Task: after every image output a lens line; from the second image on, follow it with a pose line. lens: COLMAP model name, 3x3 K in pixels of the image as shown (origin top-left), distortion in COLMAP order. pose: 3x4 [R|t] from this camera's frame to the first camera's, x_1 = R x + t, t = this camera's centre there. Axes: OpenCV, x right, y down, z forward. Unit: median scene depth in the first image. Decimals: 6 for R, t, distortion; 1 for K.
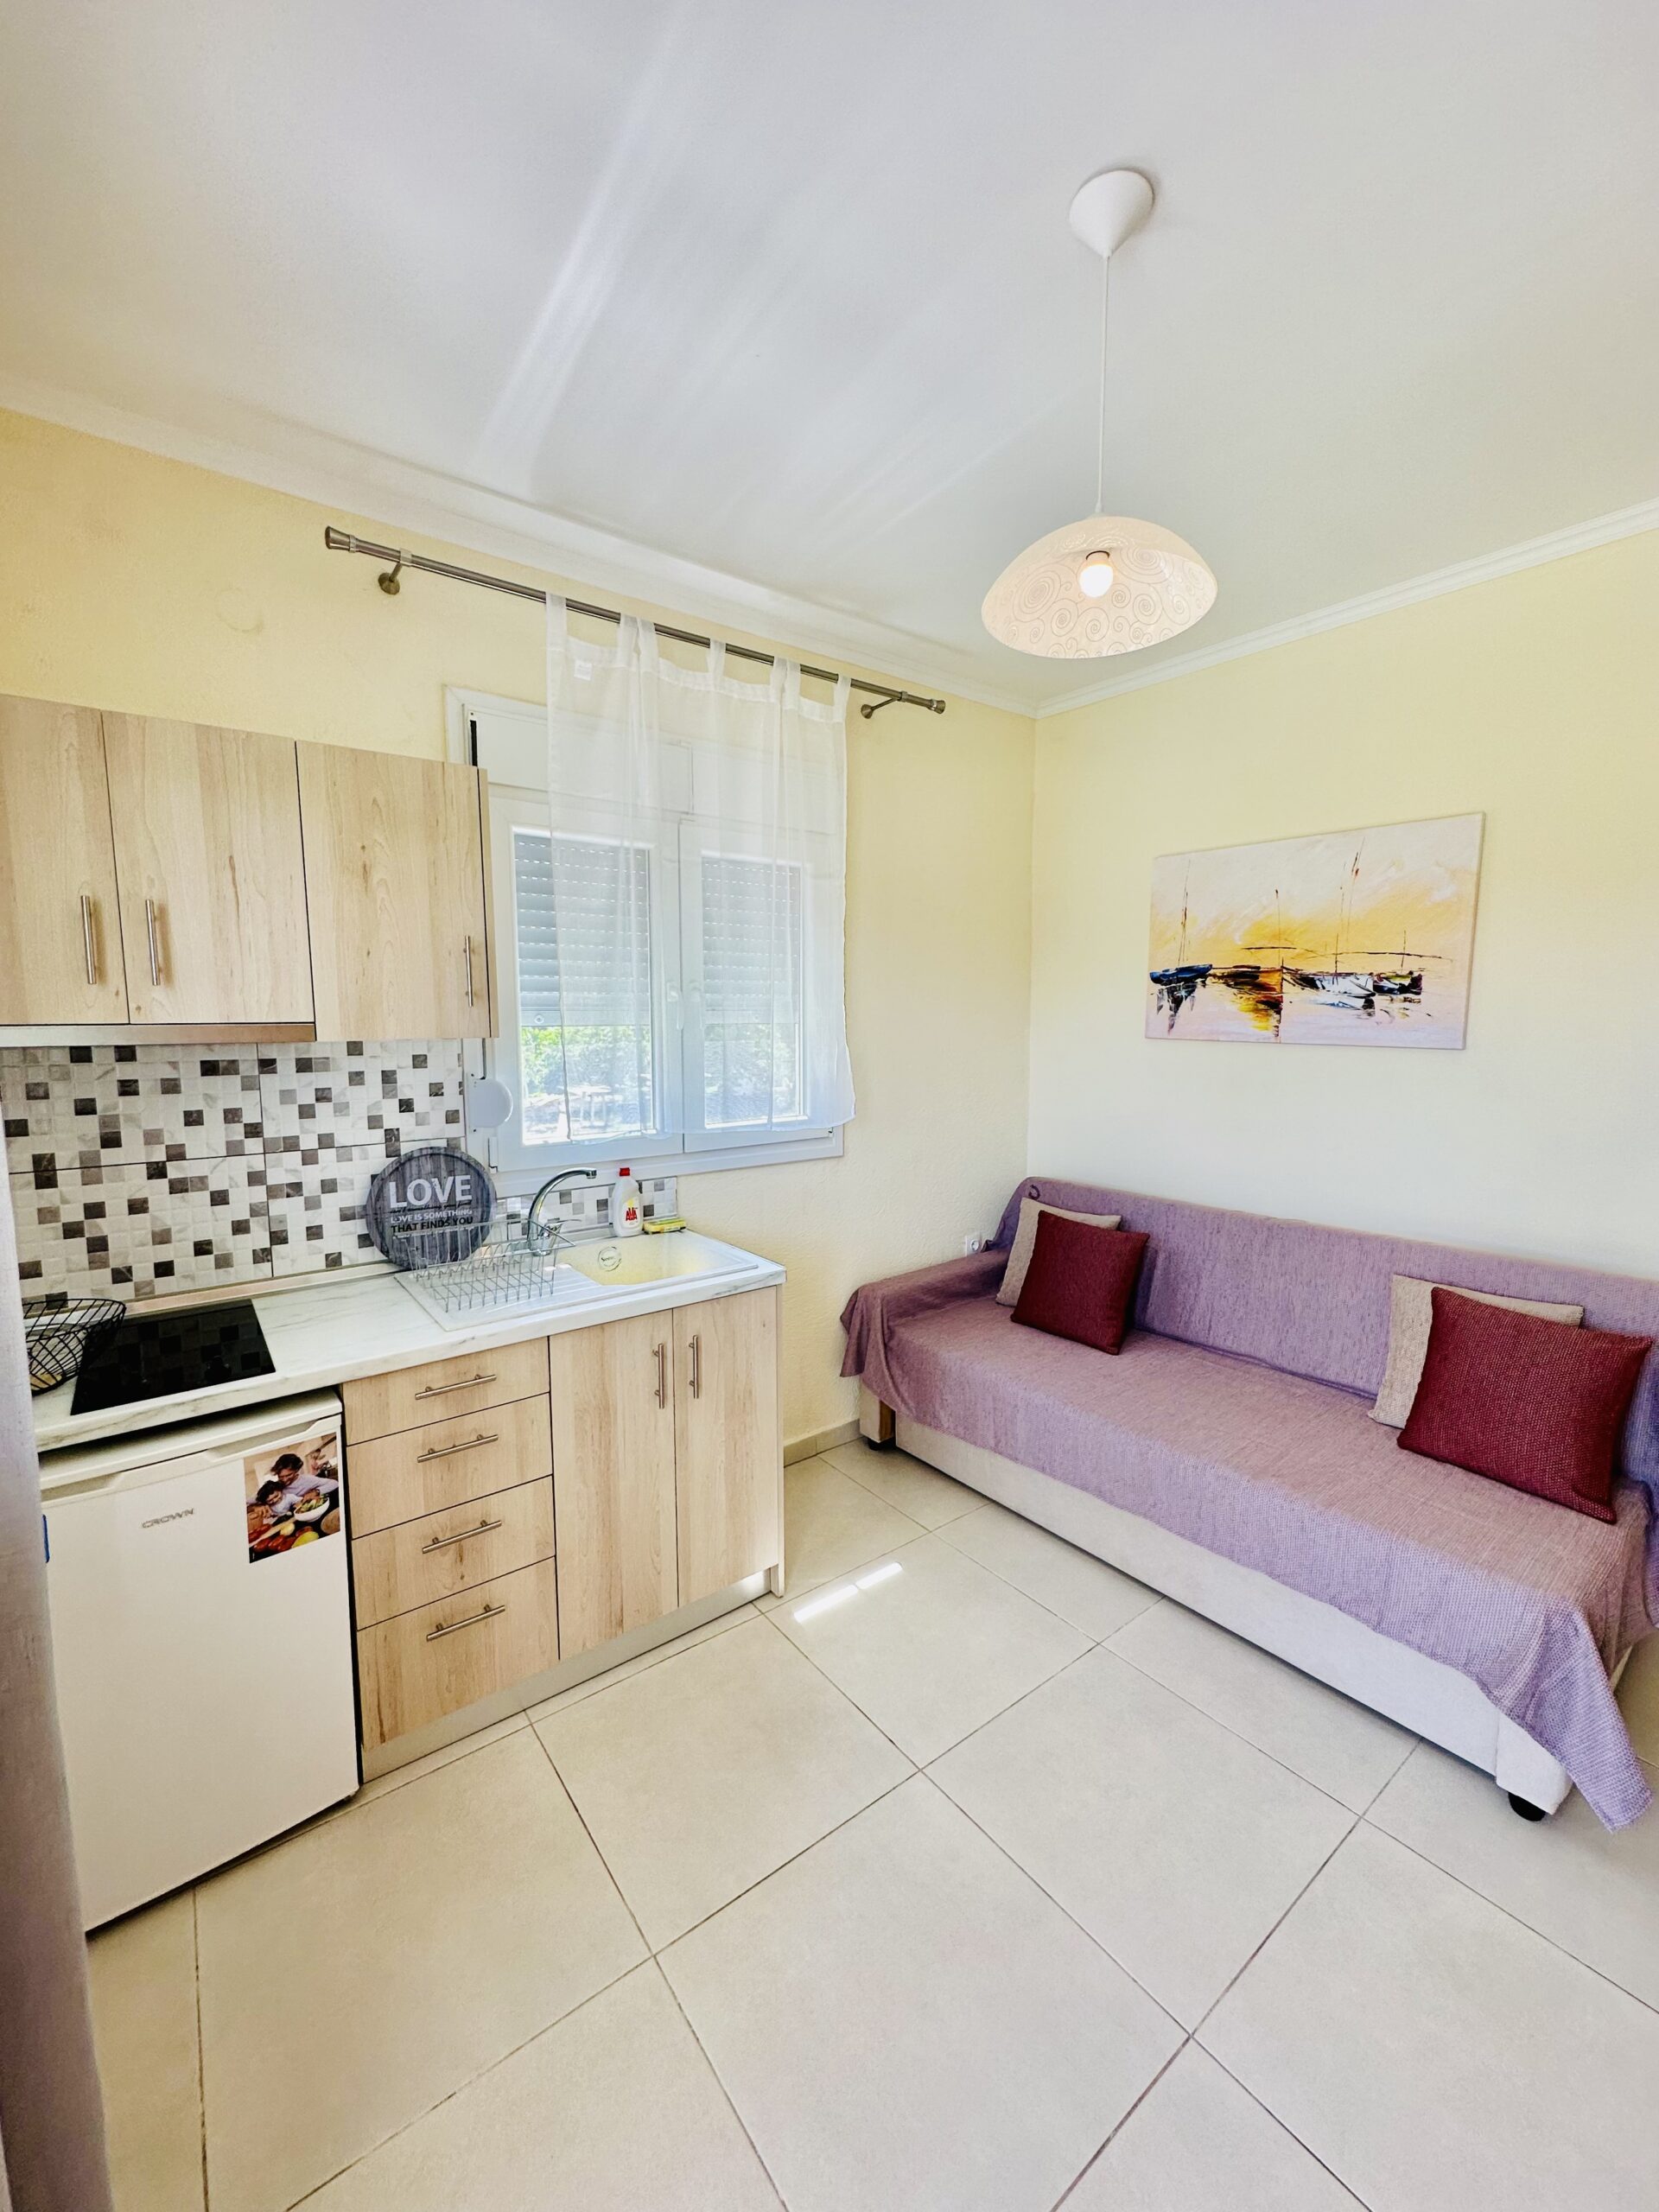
lens RADIAL K [[881.5, 0, 829.5], [0, 881.5, 1106.0], [0, 0, 1]] dist [0.000034, -0.000041]
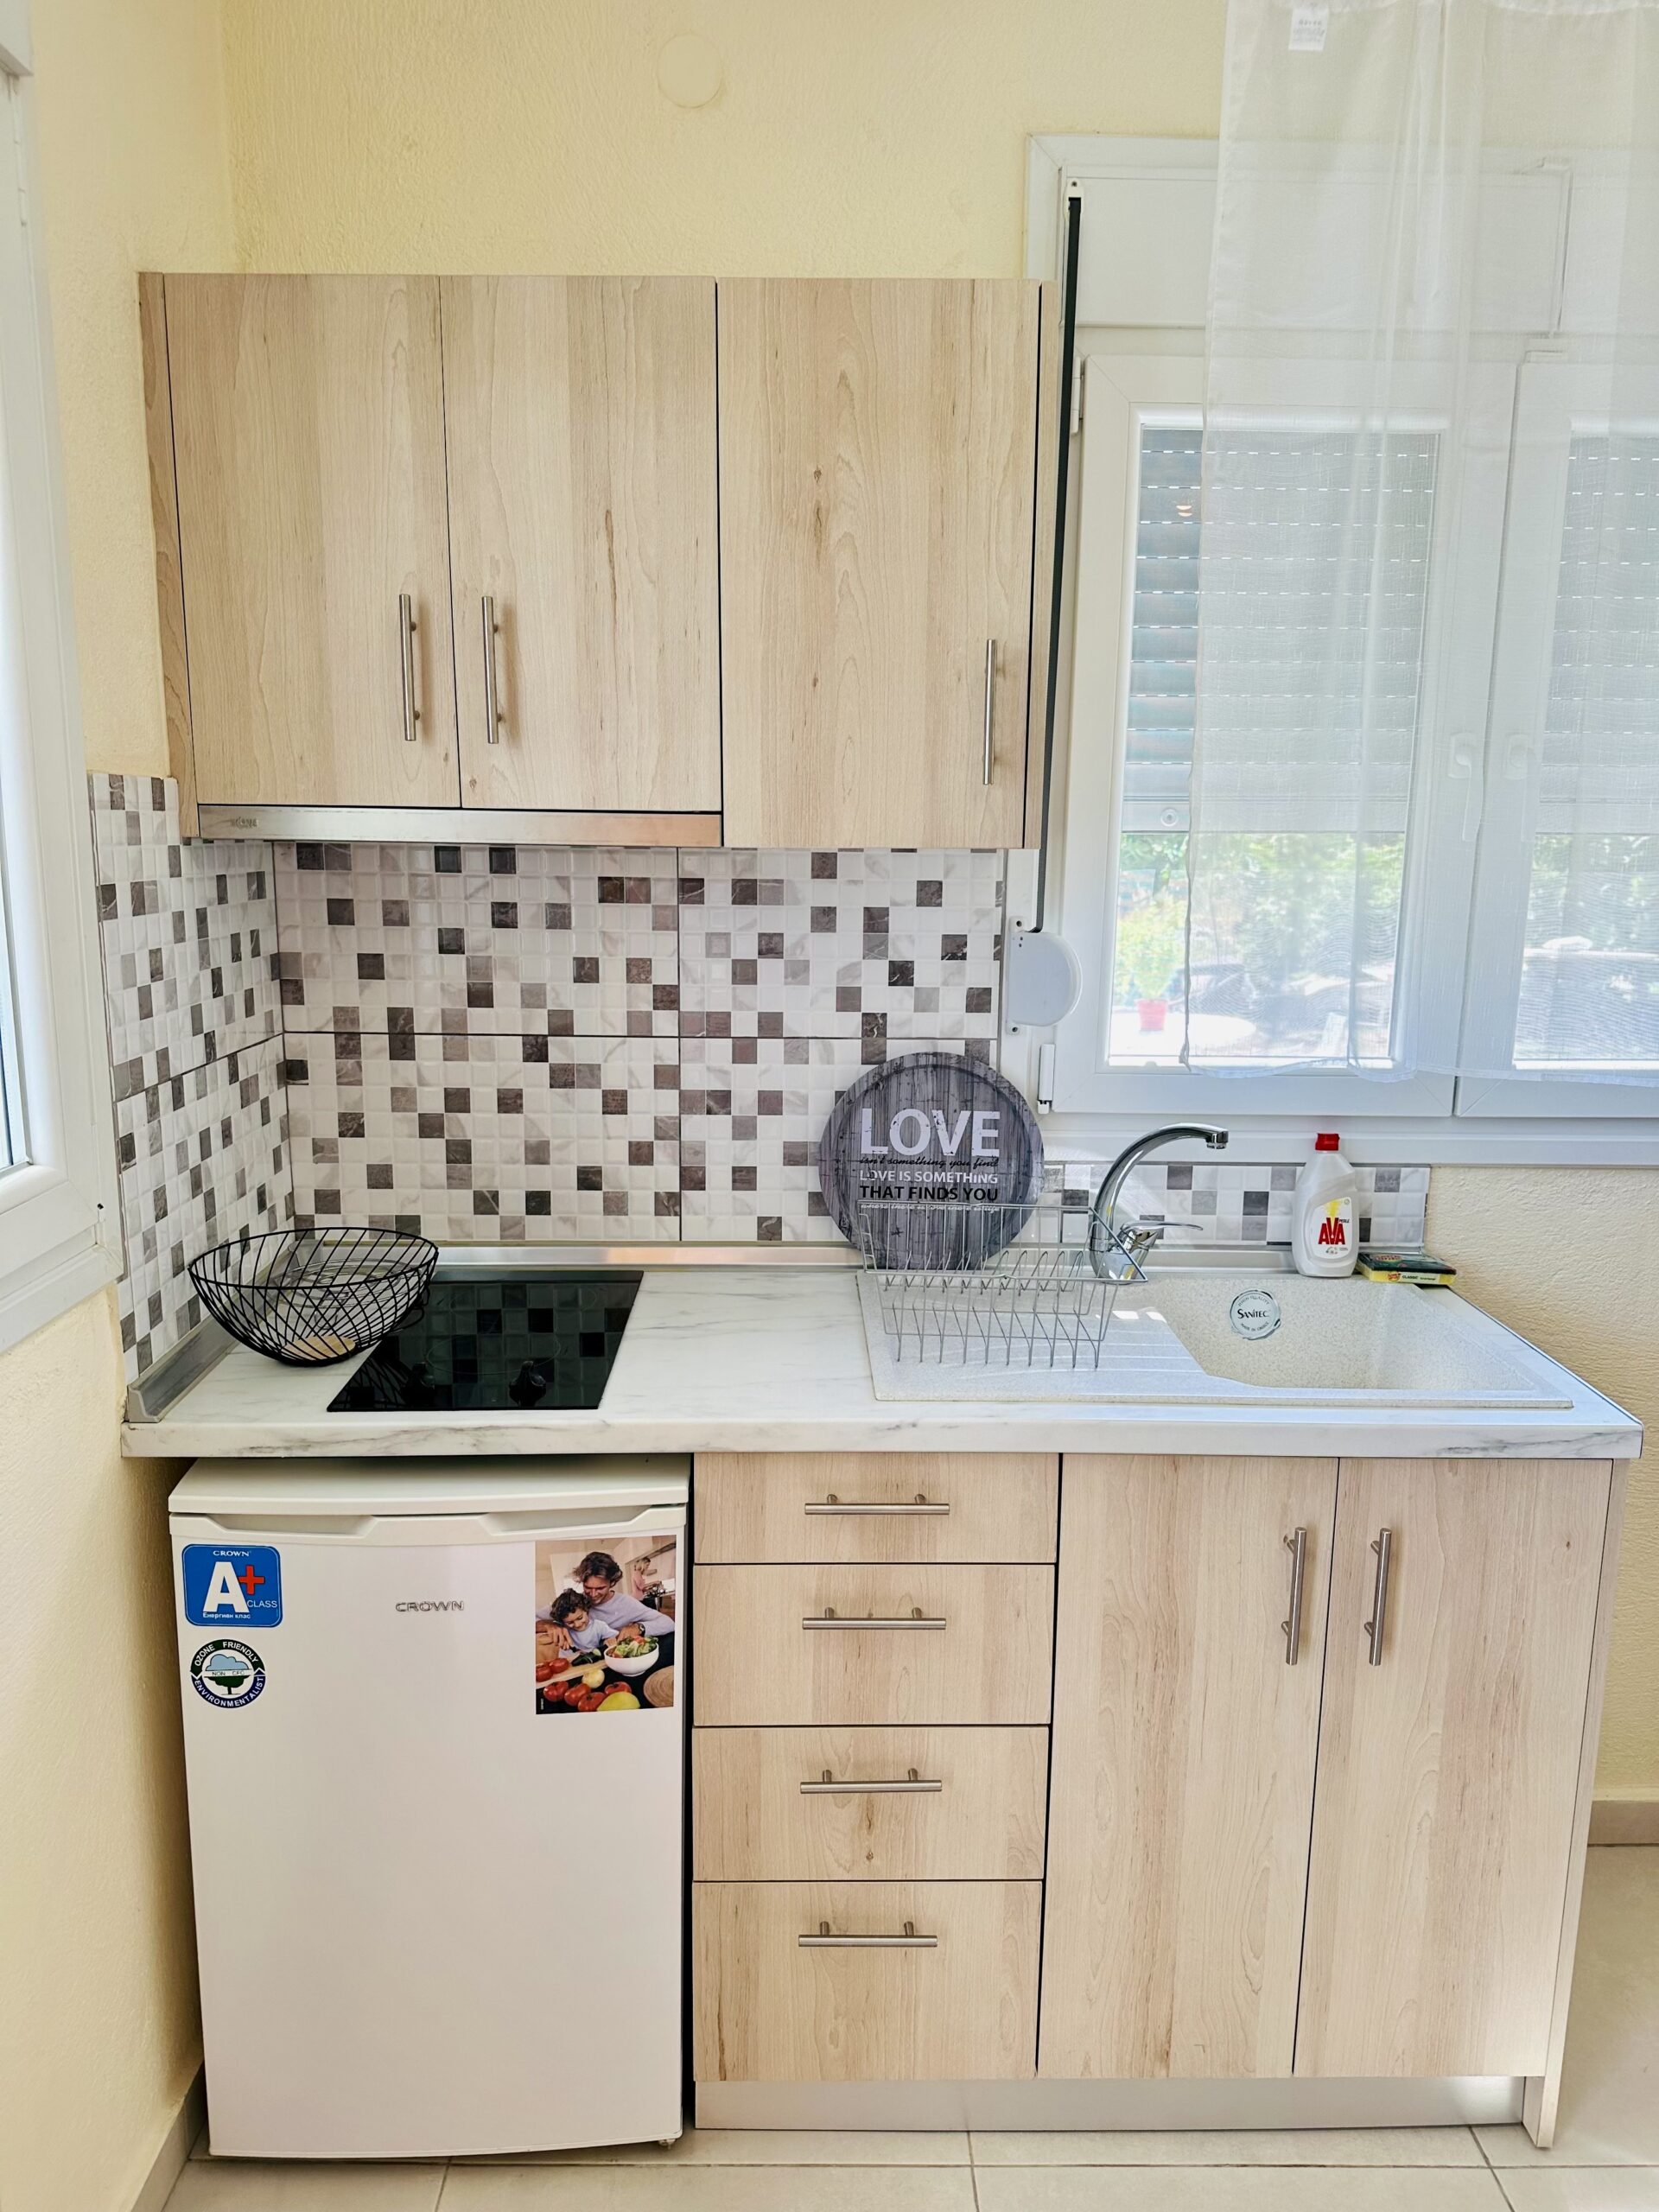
lens RADIAL K [[1500.7, 0, 829.5], [0, 1500.7, 1106.0], [0, 0, 1]] dist [0.058121, -0.076075]
pose [[0.806769, 0.113819, -0.579800, 0.042917], [-0.074233, 0.993021, 0.091645, -0.000970], [0.586185, -0.030896, 0.809588, 0.238946]]
